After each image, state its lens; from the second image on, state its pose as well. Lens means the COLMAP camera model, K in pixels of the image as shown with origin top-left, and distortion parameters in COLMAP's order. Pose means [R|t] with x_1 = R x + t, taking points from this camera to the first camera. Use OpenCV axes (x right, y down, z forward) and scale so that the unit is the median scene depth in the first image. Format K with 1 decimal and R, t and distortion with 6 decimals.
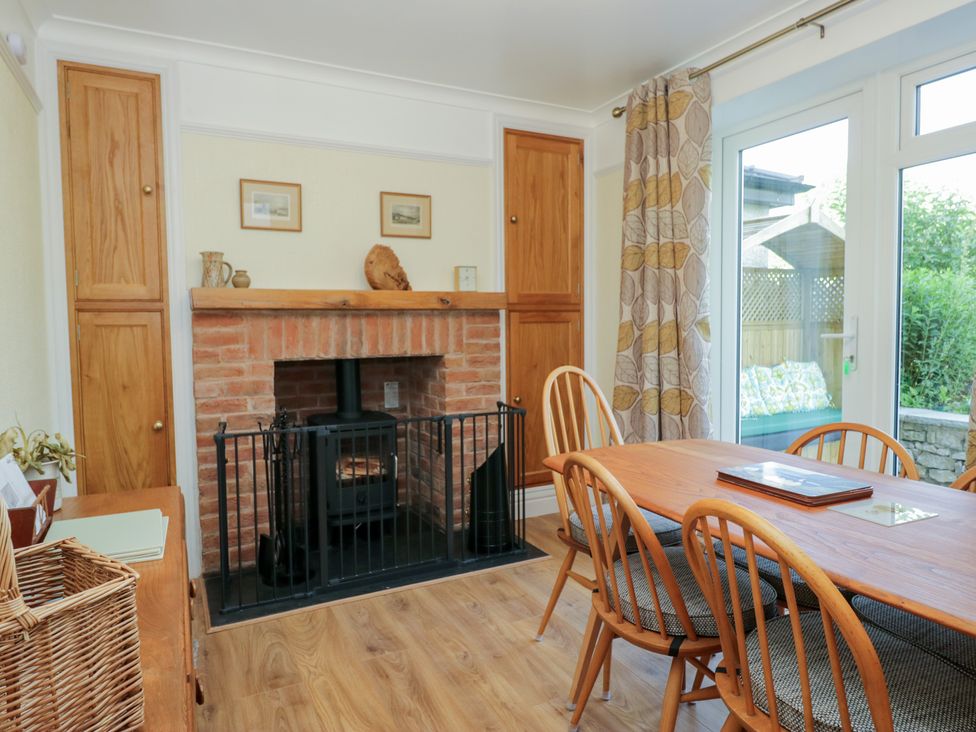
lens RADIAL K [[627.4, 0, 484.7], [0, 627.4, 362.0], [0, 0, 1]] dist [0.002601, -0.024868]
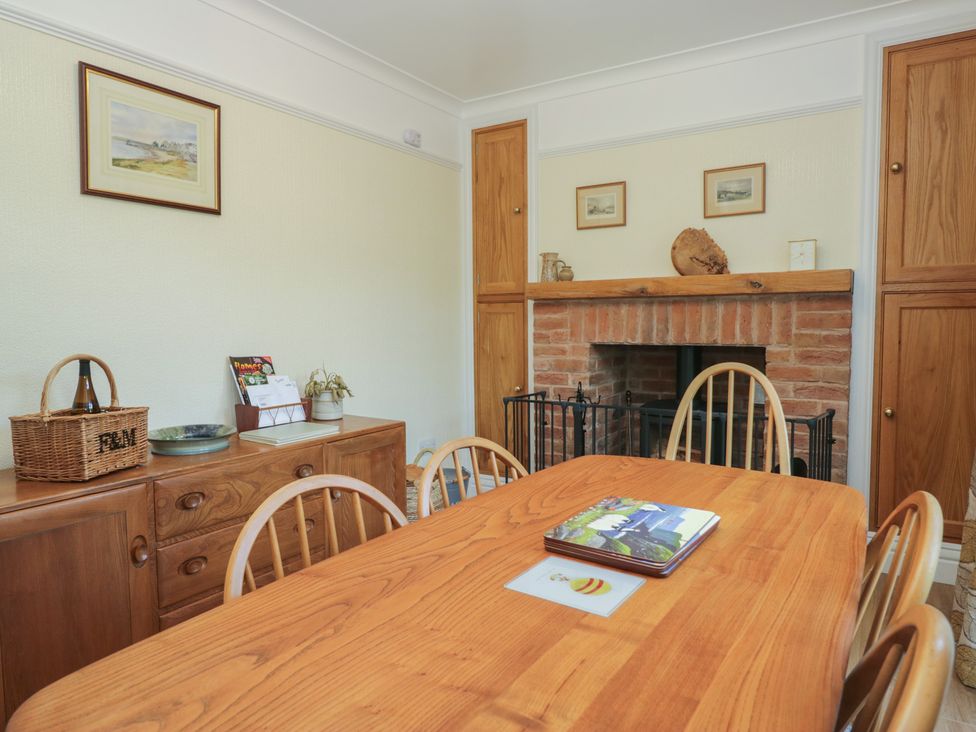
lens RADIAL K [[627.4, 0, 484.7], [0, 627.4, 362.0], [0, 0, 1]] dist [0.002601, -0.024868]
pose [[0.489671, 0.067471, -0.869293, 0.537531], [-0.047640, 0.997582, 0.050593, -0.016599], [0.870605, 0.016639, 0.491702, 0.261162]]
